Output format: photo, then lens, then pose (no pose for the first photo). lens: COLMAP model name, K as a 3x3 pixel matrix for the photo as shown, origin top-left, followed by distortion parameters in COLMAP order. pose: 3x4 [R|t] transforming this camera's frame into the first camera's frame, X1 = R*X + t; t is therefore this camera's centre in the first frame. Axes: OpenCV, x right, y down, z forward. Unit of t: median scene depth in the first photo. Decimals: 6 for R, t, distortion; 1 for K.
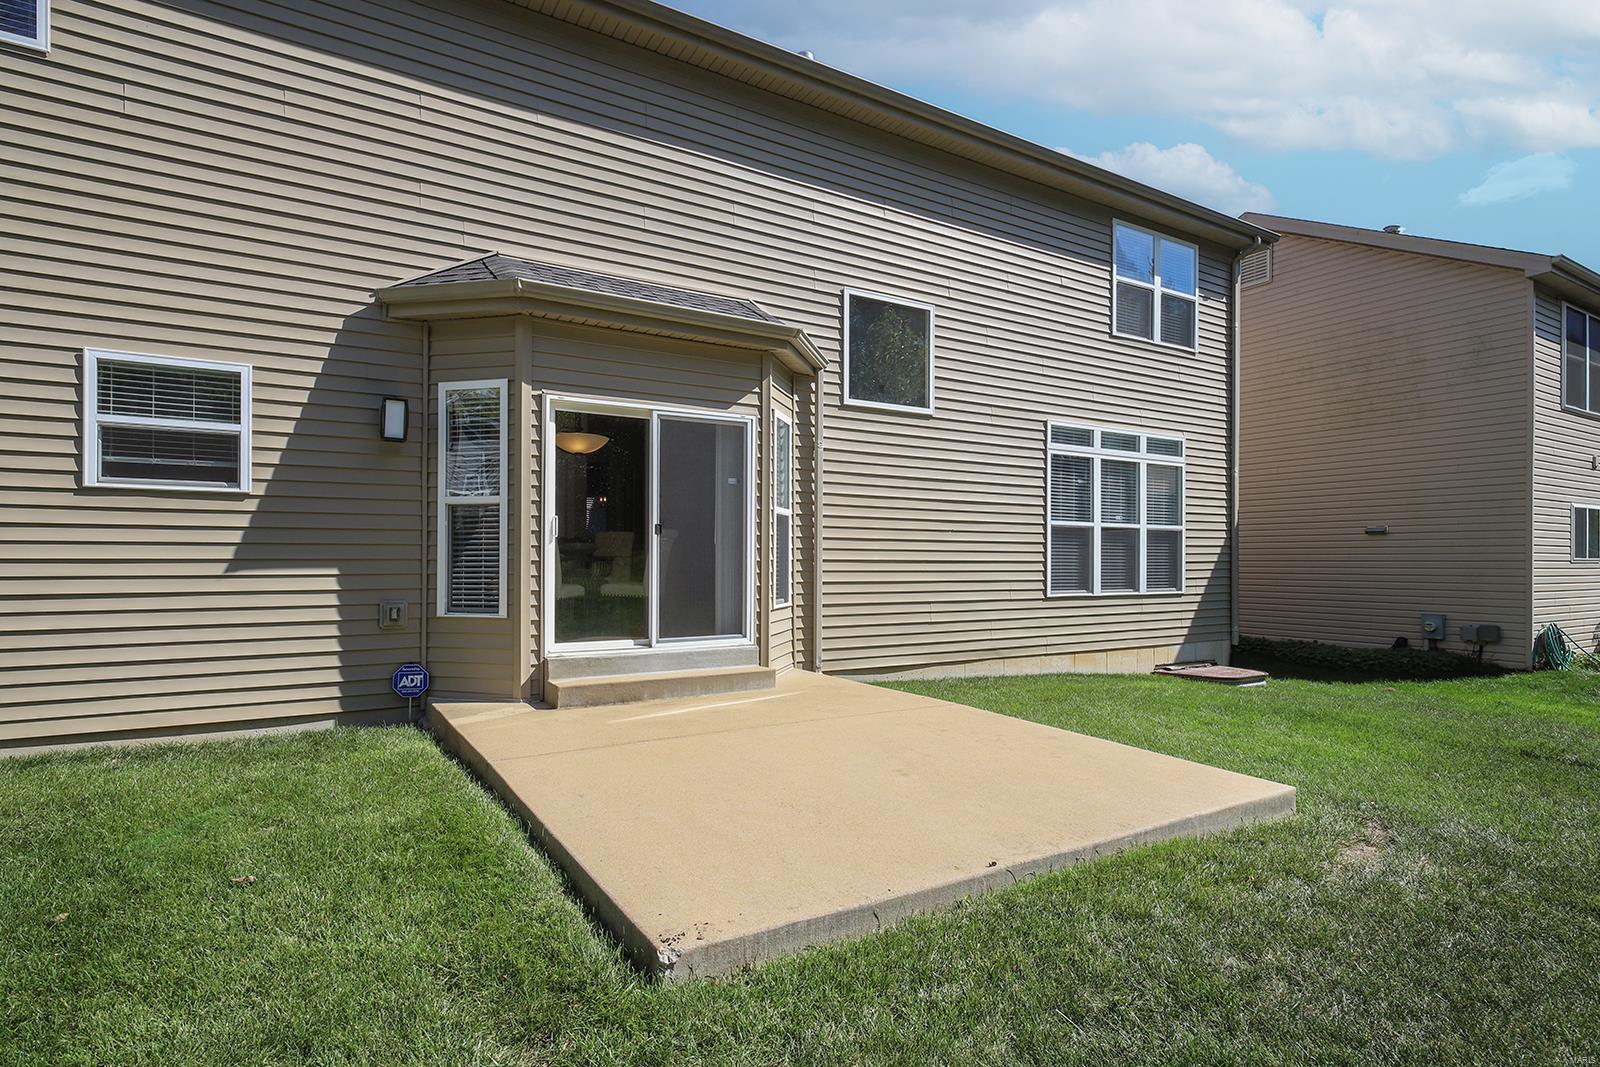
lens RADIAL K [[787.1, 0, 803.7], [0, 787.1, 541.5], [0, 0, 1]] dist [-0.003171, -0.006694]
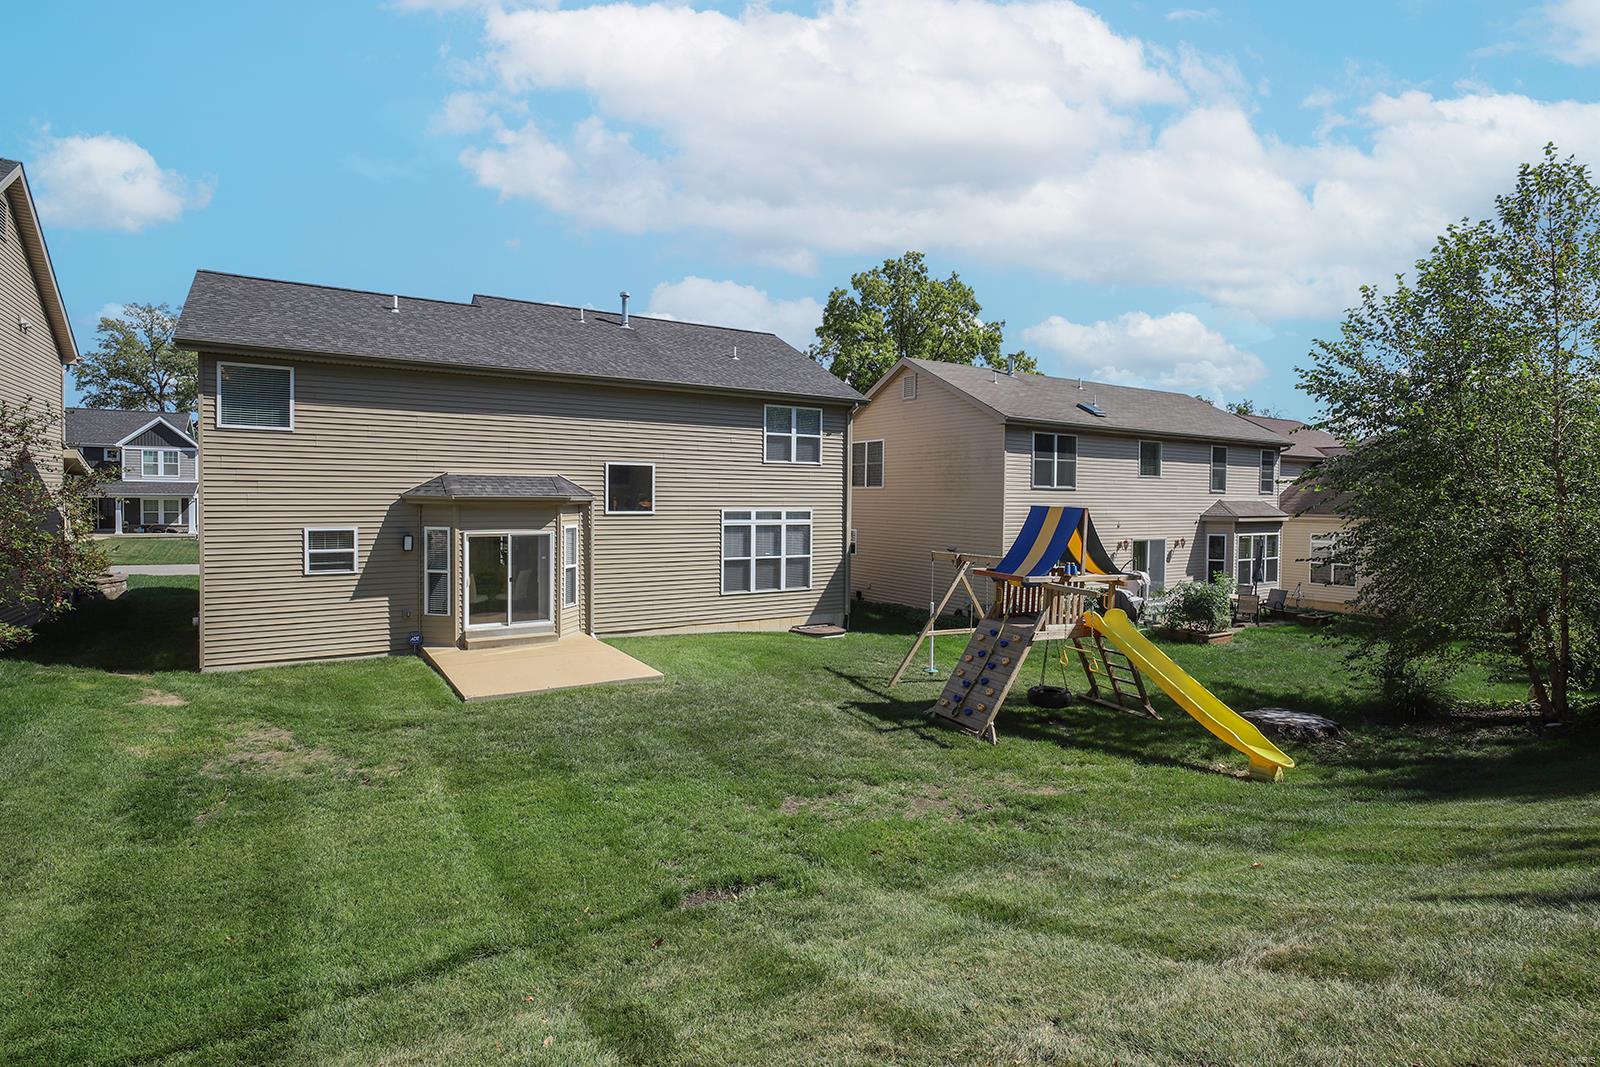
lens RADIAL K [[762.3, 0, 803.3], [0, 762.3, 495.3], [0, 0, 1]] dist [-0.033959, -0.000353]
pose [[0.999655, 0.006049, 0.025541, 0.671729], [-0.006580, 0.999763, 0.020768, -0.332564], [-0.025409, -0.020928, 0.999458, -1.418142]]
